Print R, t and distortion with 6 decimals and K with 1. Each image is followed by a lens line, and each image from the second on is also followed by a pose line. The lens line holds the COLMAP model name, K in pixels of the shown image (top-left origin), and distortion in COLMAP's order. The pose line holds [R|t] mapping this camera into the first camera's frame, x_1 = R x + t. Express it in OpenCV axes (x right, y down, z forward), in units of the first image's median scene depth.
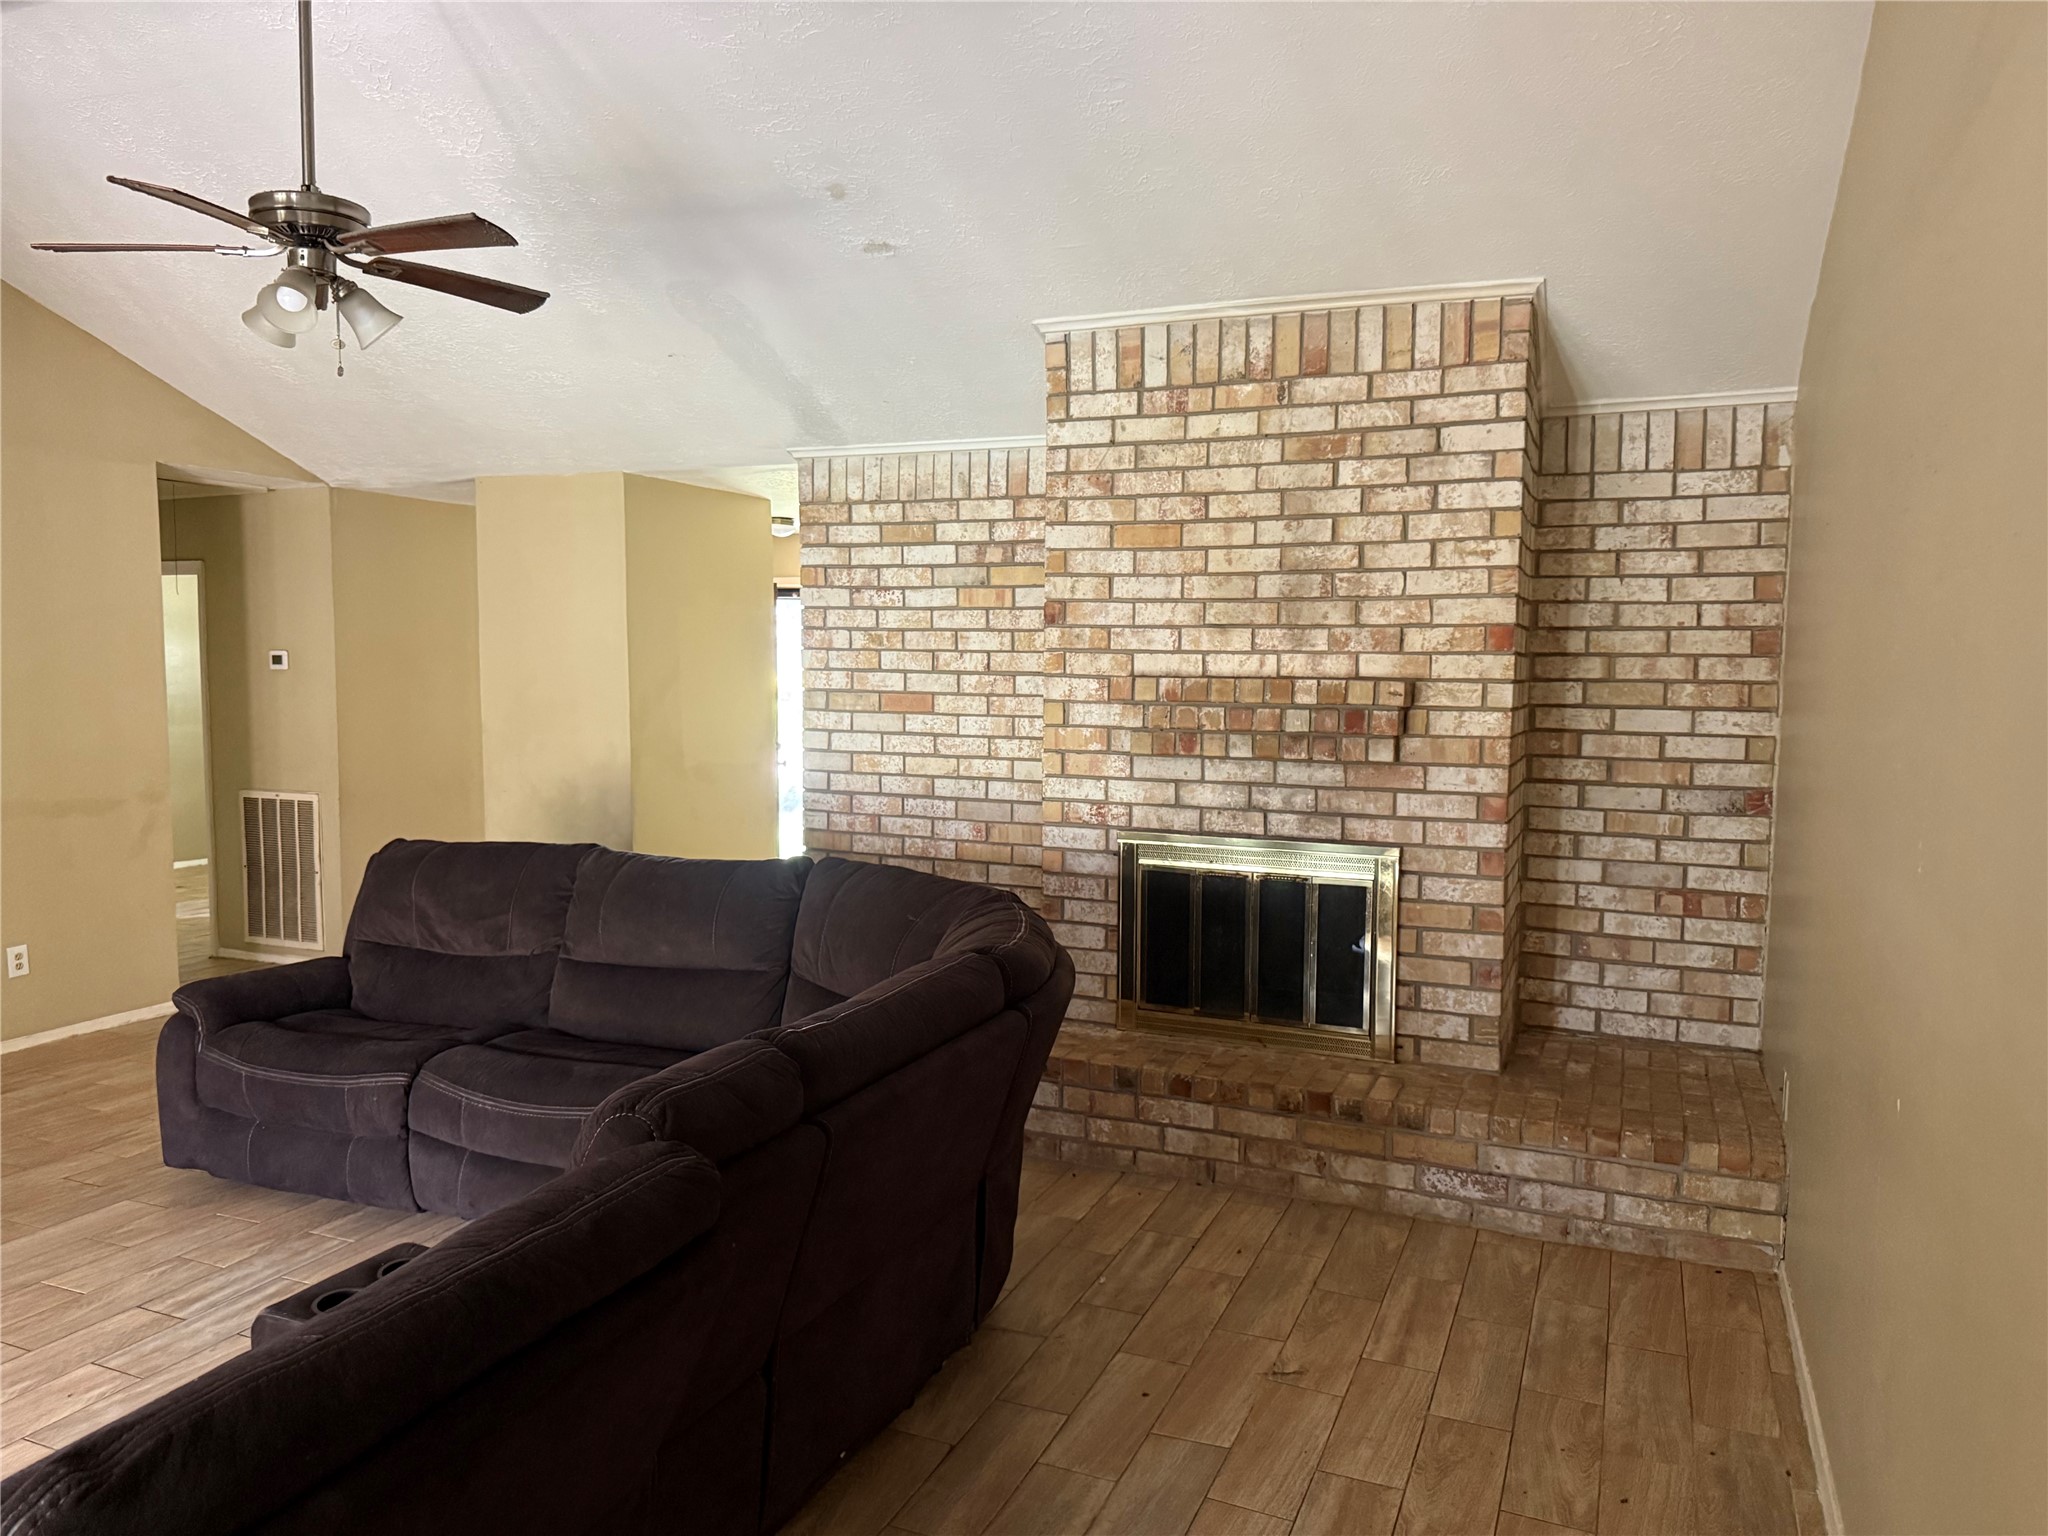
lens RADIAL K [[1455.6, 0, 1013.3], [0, 1455.6, 787.7], [0, 0, 1]] dist [0.167693, -0.220809]
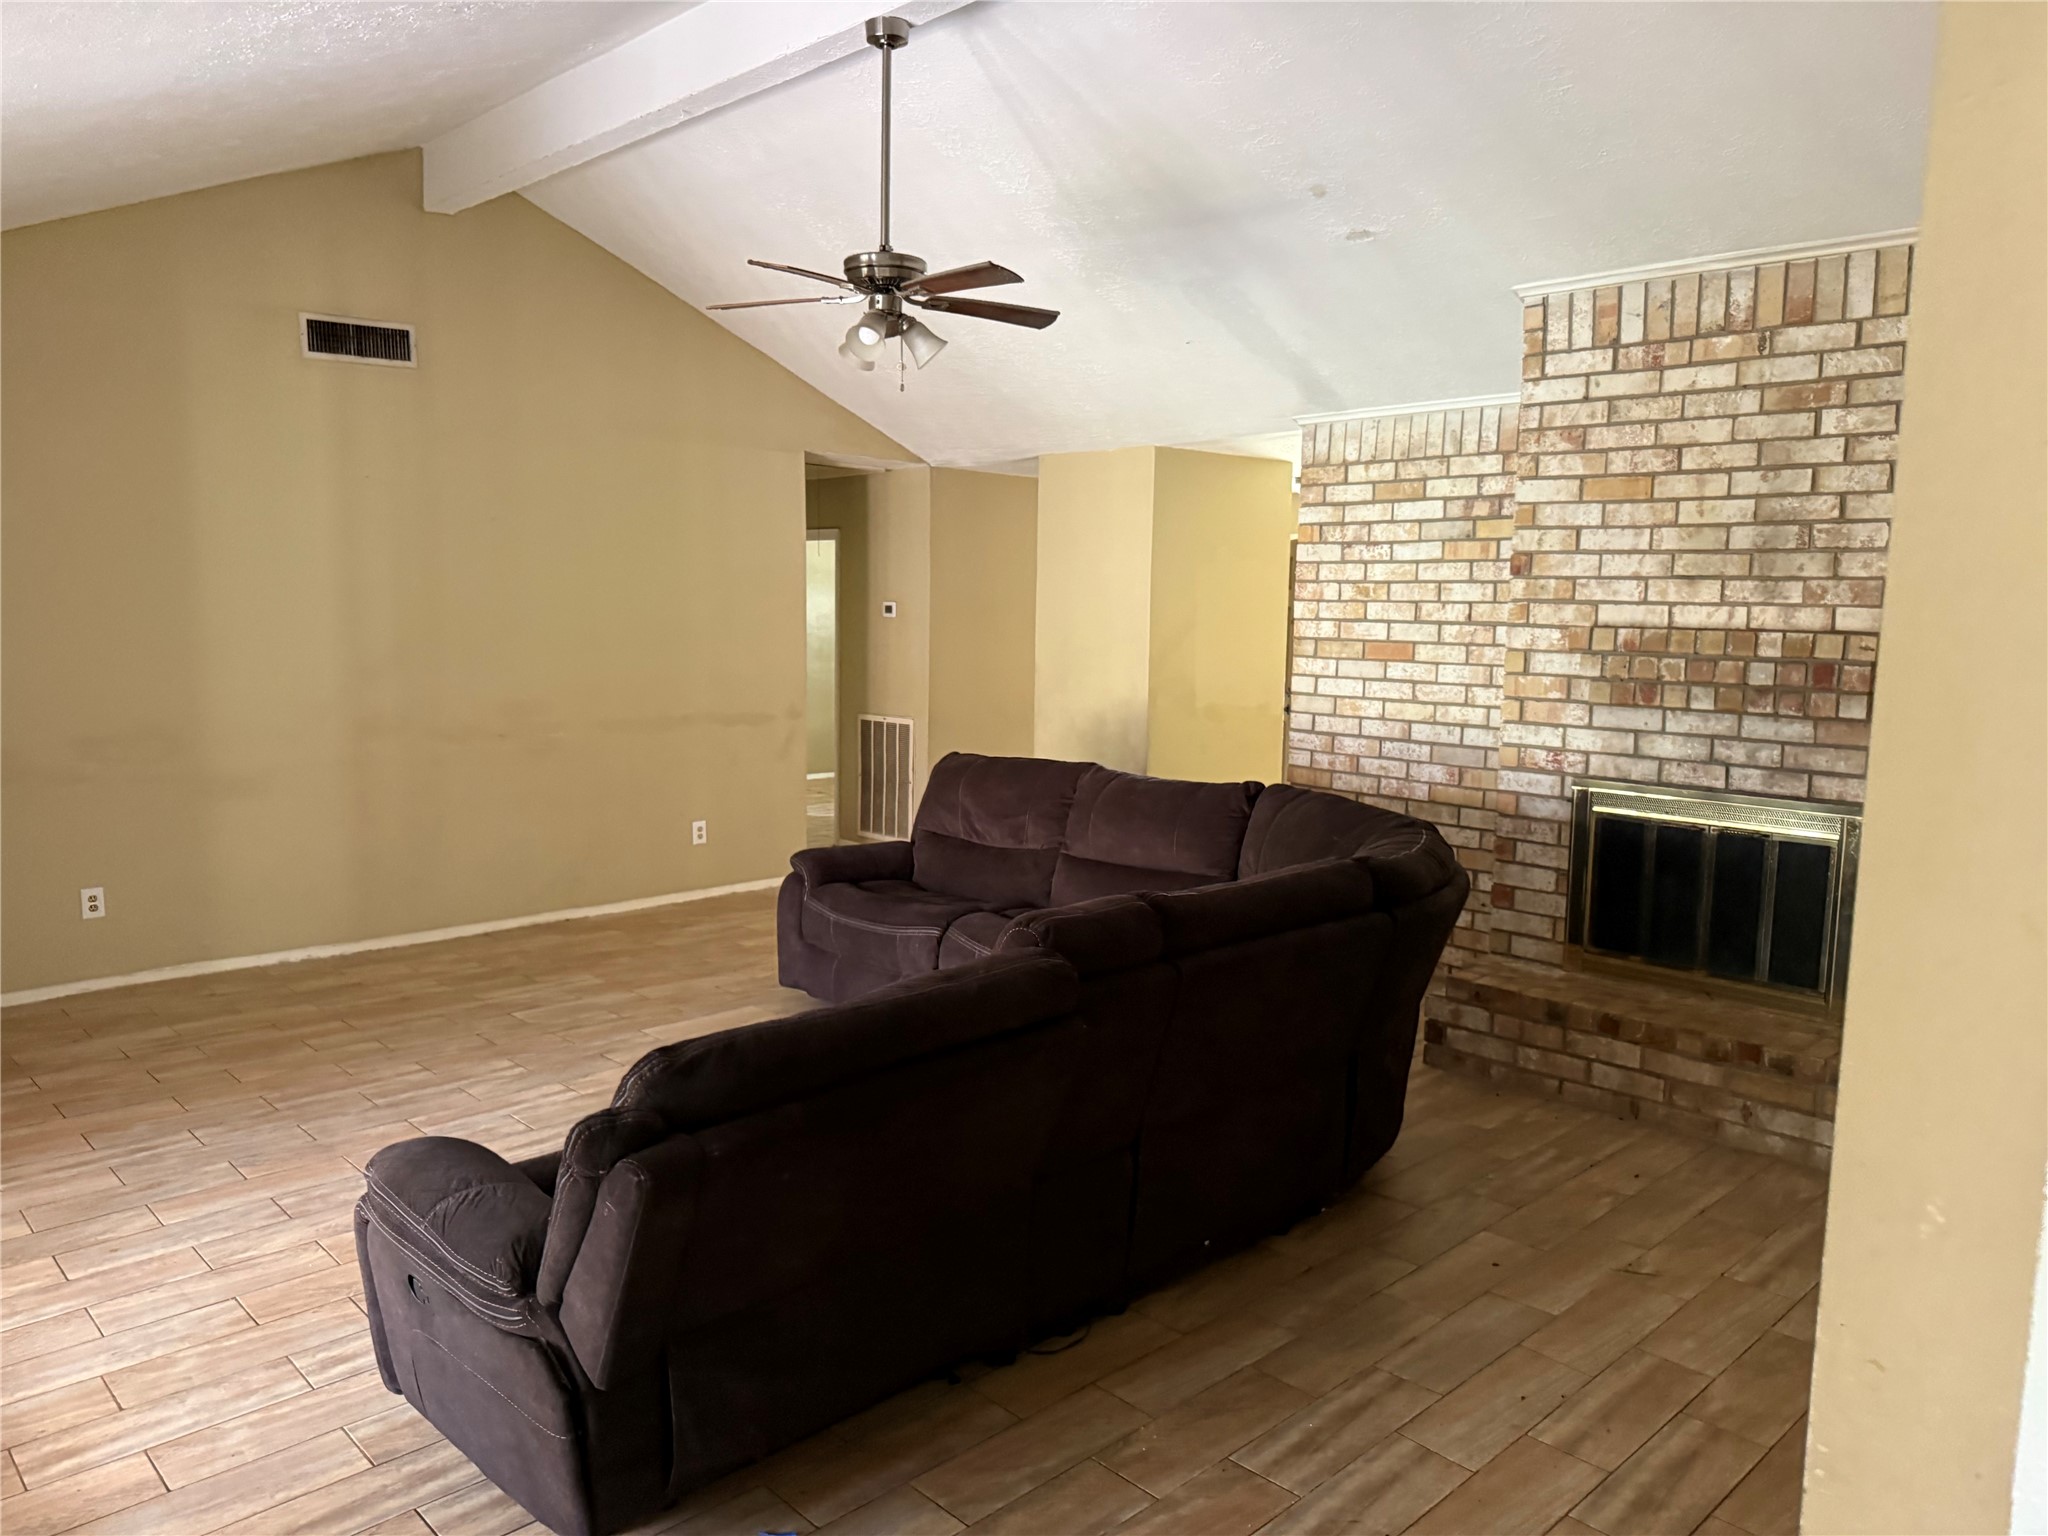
lens RADIAL K [[1455.6, 0, 1013.3], [0, 1455.6, 787.7], [0, 0, 1]] dist [0.167693, -0.220809]
pose [[0.922507, 0.060900, -0.381147, 0.113151], [-0.049376, 0.997981, 0.039950, 0.015020], [0.382810, -0.018035, 0.923651, -0.124441]]
